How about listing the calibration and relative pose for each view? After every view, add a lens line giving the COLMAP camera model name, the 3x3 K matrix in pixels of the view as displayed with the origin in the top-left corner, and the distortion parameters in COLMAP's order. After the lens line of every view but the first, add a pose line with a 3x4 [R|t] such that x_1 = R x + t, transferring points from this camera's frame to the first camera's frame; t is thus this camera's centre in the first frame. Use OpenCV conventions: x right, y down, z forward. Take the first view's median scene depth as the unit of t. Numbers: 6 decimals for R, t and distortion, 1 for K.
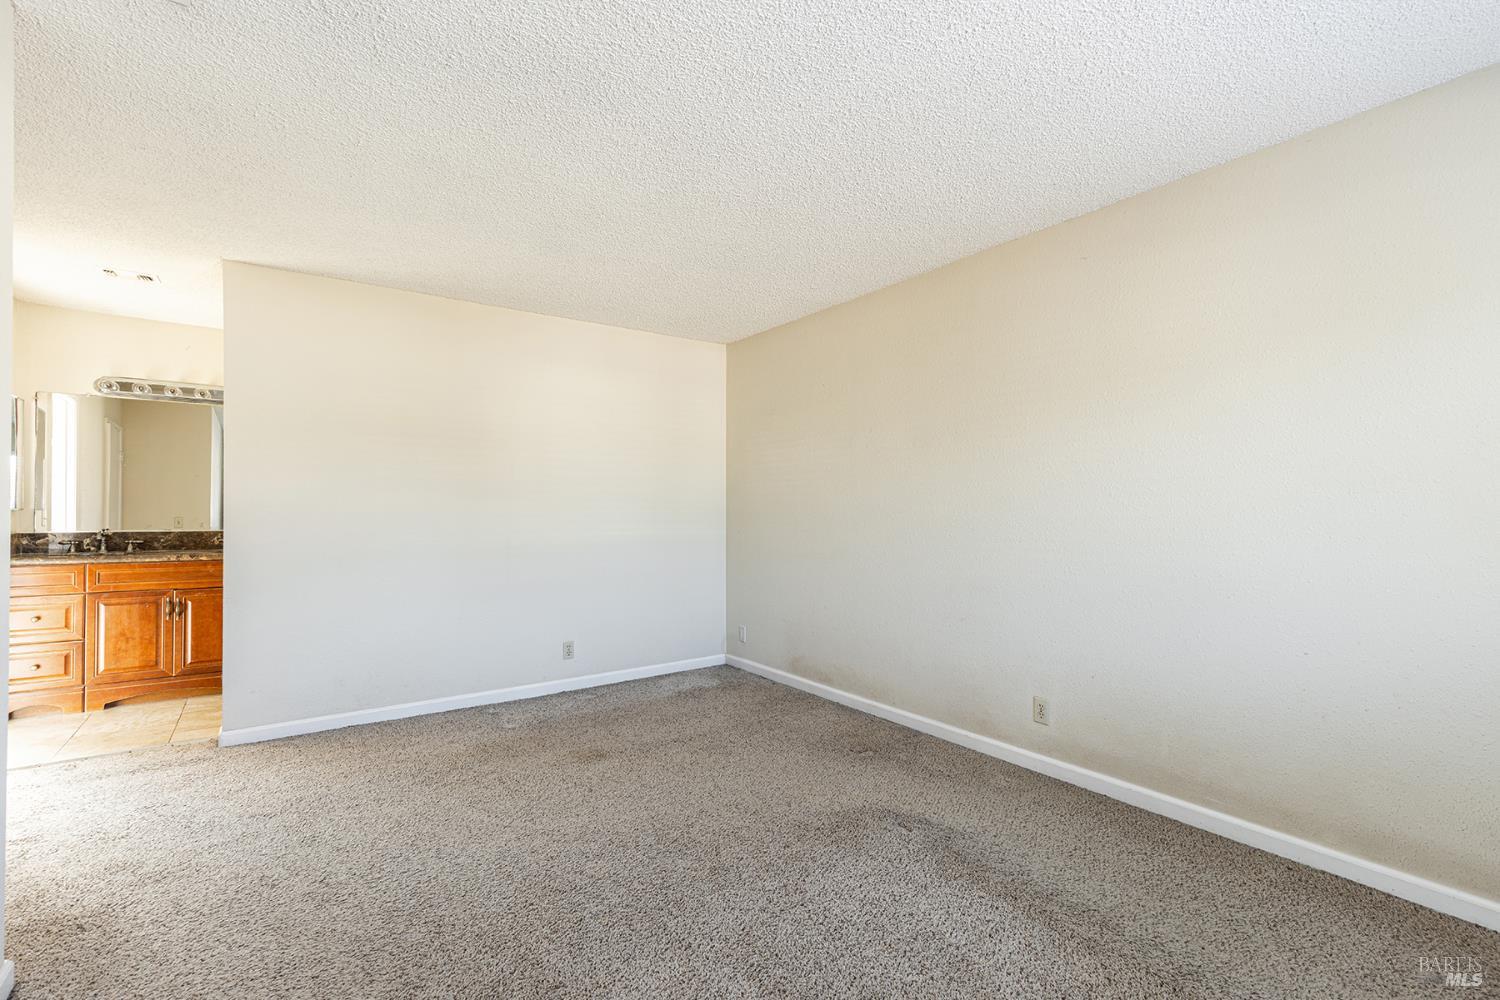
lens RADIAL K [[662.3, 0, 749.3], [0, 662.3, 509.5], [0, 0, 1]] dist [0.001625, 0.000185]
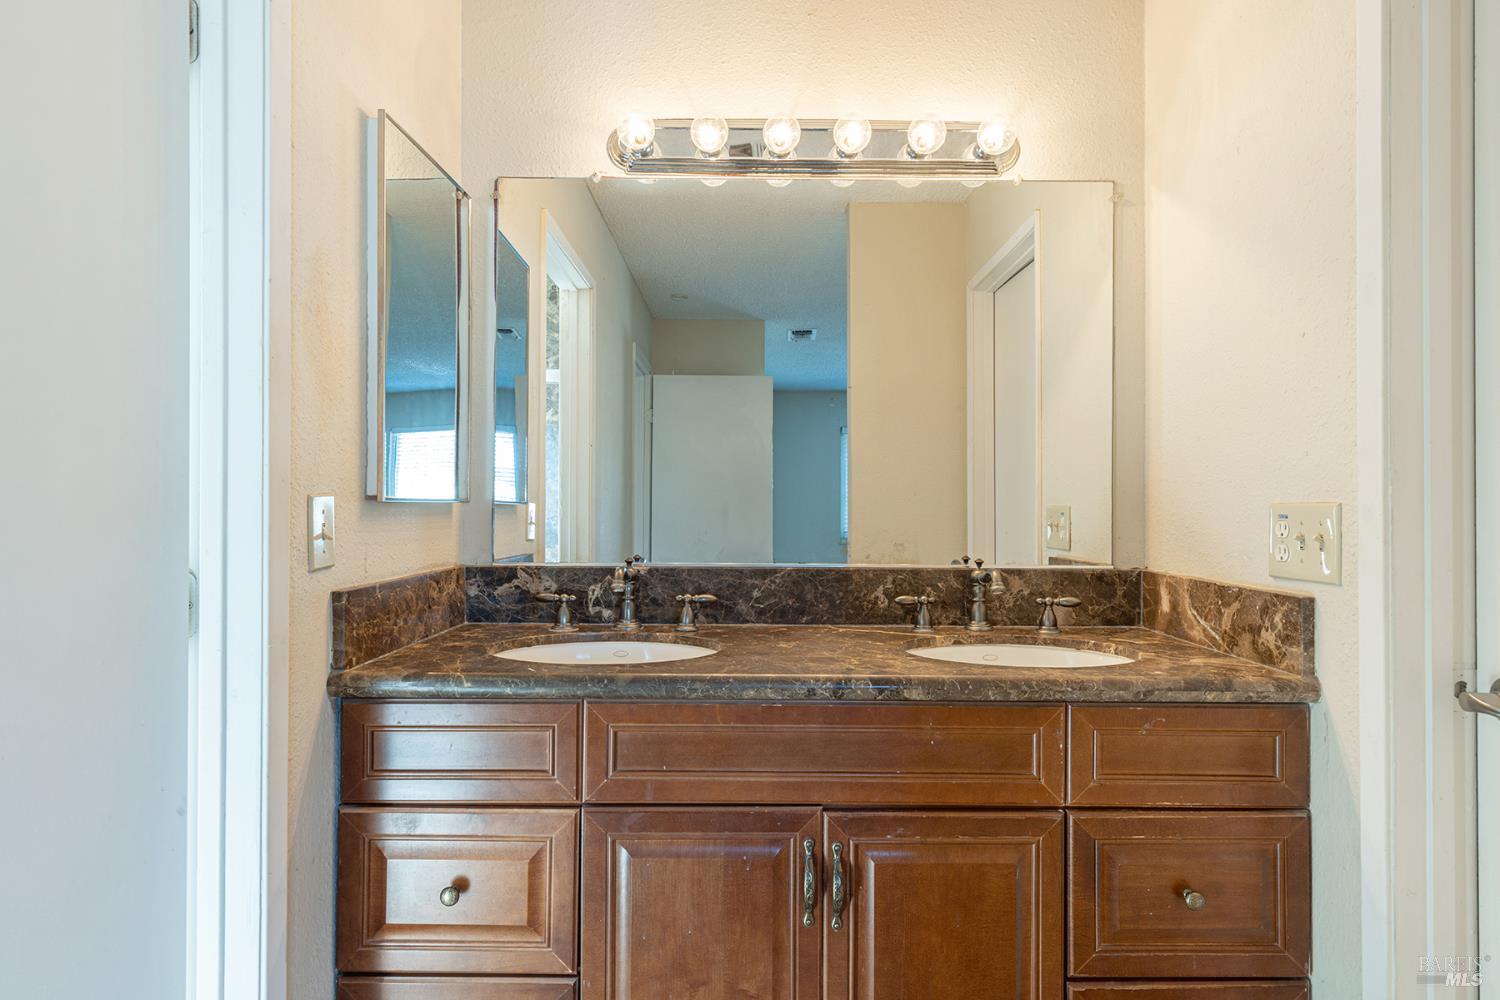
lens RADIAL K [[857.7, 0, 751.9], [0, 857.7, 500.7], [0, 0, 1]] dist [0.000286, -0.000021]
pose [[0.805838, -0.004483, -0.592119, -0.686925], [0.003267, 0.999990, -0.003126, 0.001447], [0.592127, 0.000584, 0.805844, 0.708592]]
